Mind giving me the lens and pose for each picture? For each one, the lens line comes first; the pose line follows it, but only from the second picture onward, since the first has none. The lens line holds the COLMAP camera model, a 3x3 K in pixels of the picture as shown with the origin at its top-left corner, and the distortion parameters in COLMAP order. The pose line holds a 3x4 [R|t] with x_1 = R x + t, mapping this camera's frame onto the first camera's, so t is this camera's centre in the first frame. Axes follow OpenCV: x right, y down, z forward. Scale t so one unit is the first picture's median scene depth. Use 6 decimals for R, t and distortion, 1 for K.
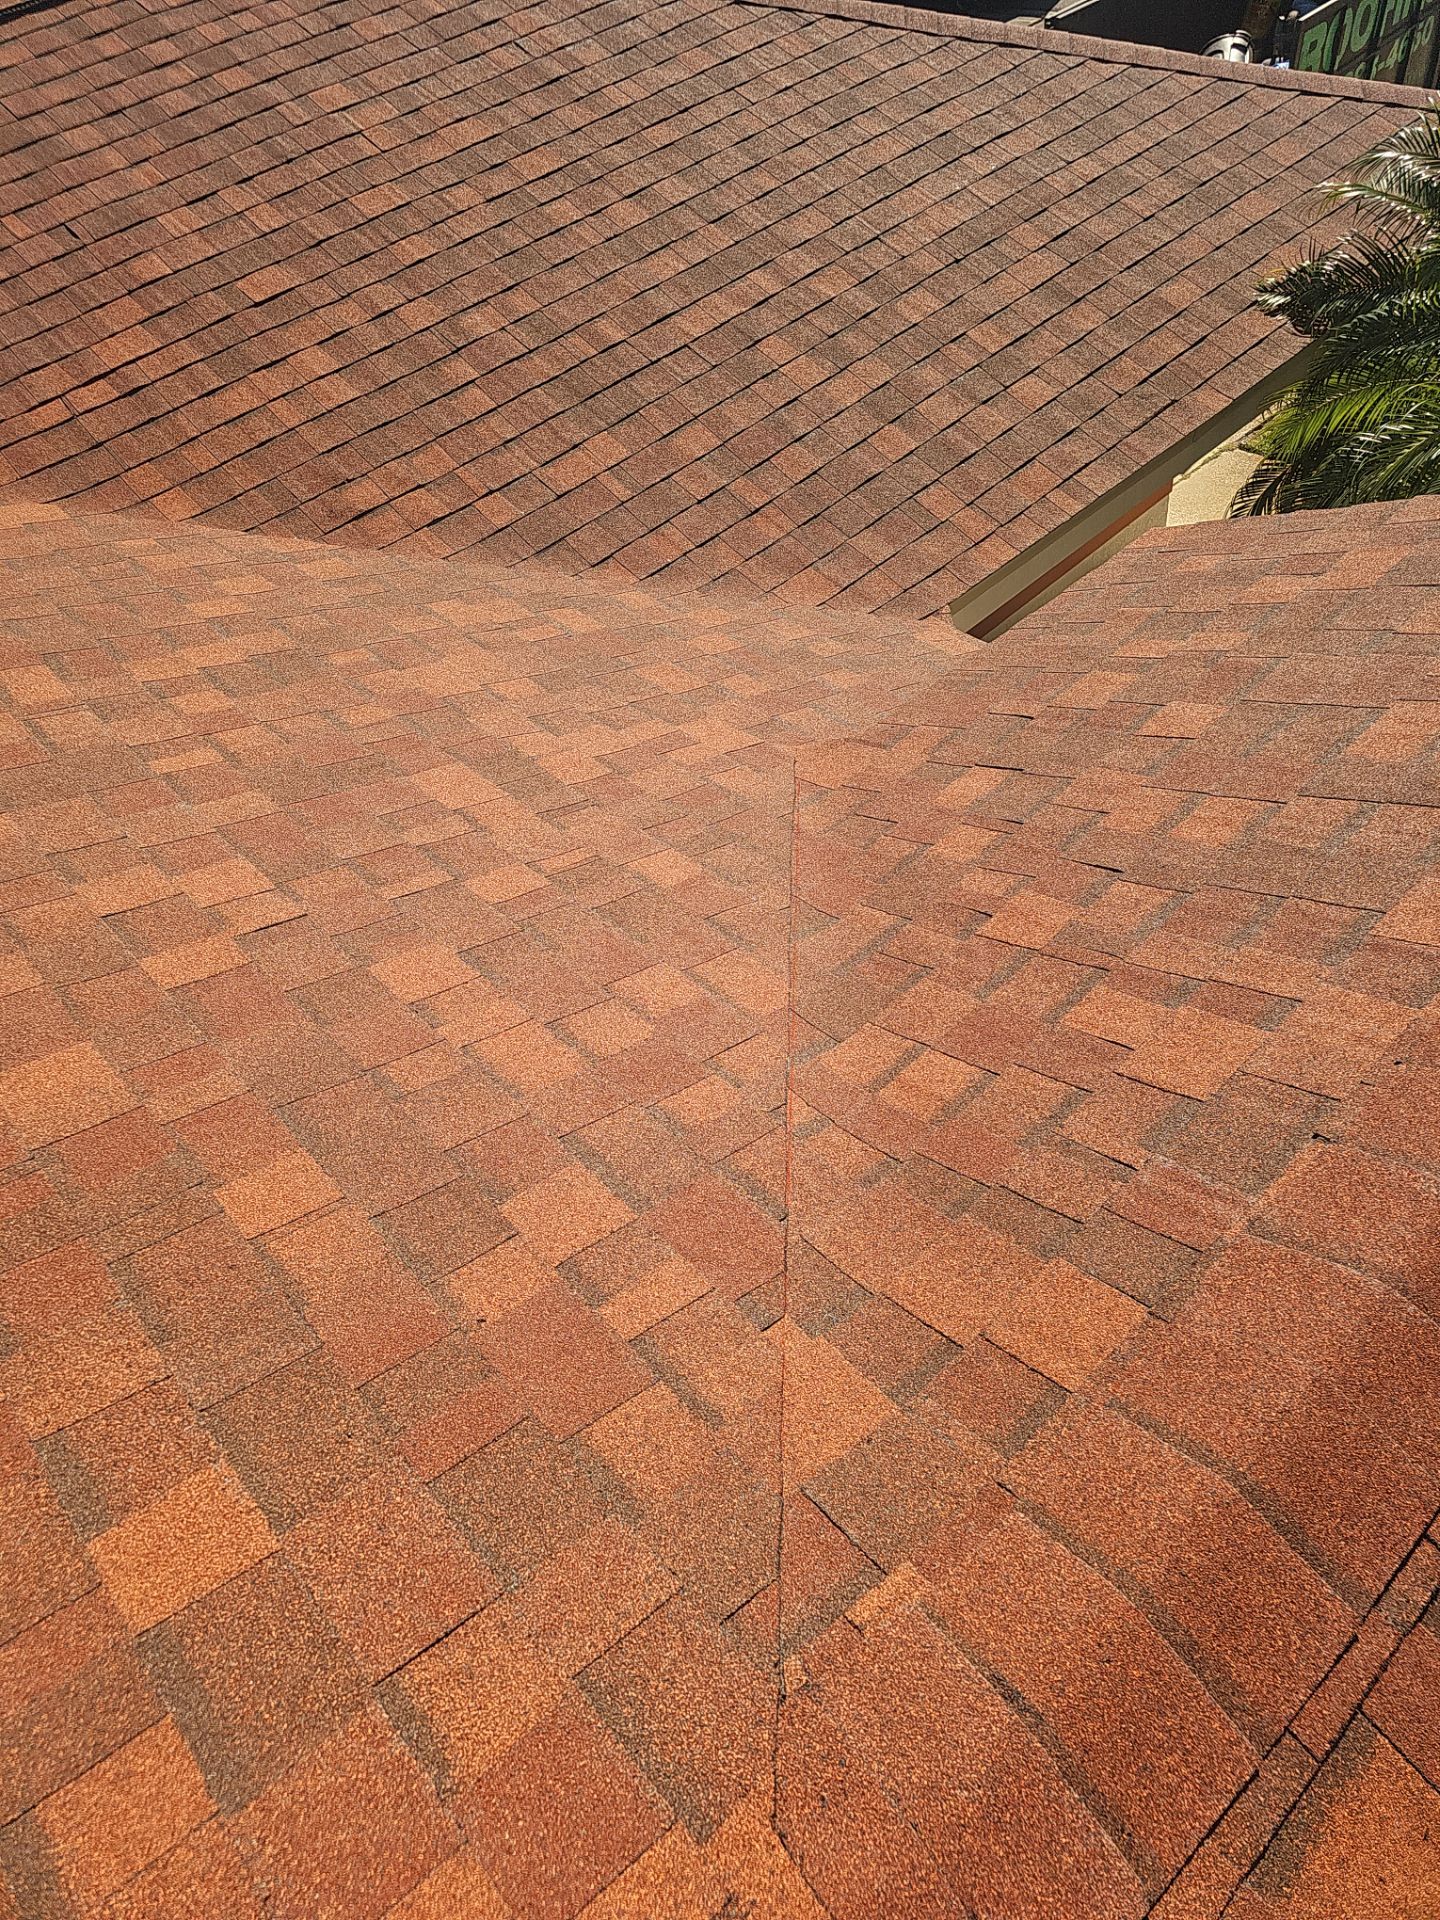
lens RADIAL K [[1287.0, 0, 726.5], [0, 1287.0, 962.4], [0, 0, 1]] dist [0.042705, -0.031450]
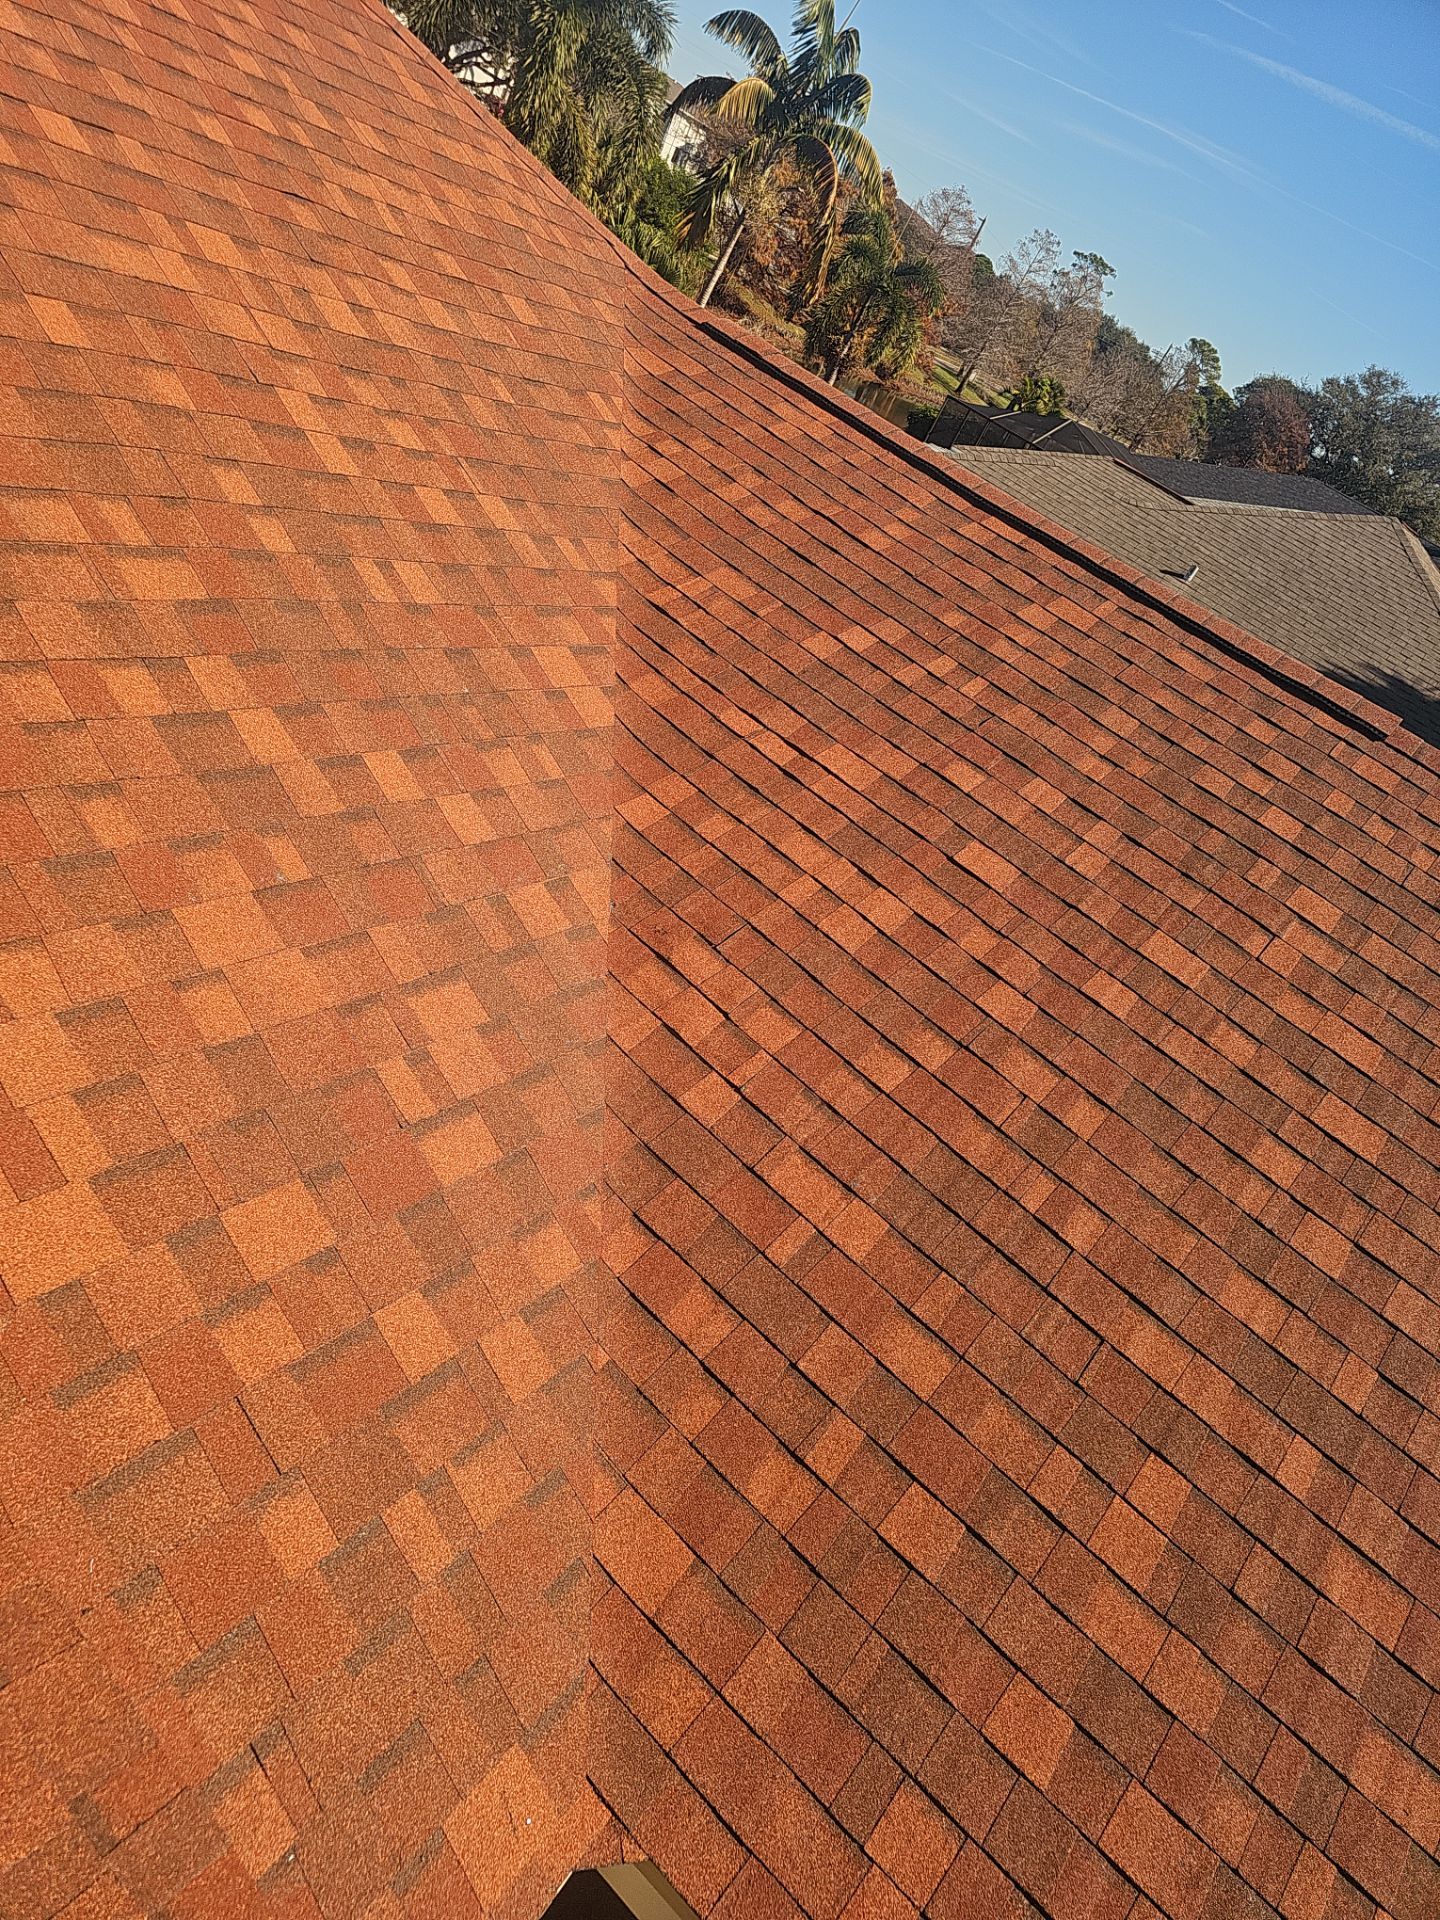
lens RADIAL K [[1287.0, 0, 716.7], [0, 1287.0, 962.9], [0, 0, 1]] dist [0.042705, -0.031450]
pose [[0.101719, 0.690627, -0.716022, 0.281693], [-0.957923, 0.262186, 0.116804, -0.429773], [0.268398, 0.674012, 0.688237, 0.405669]]
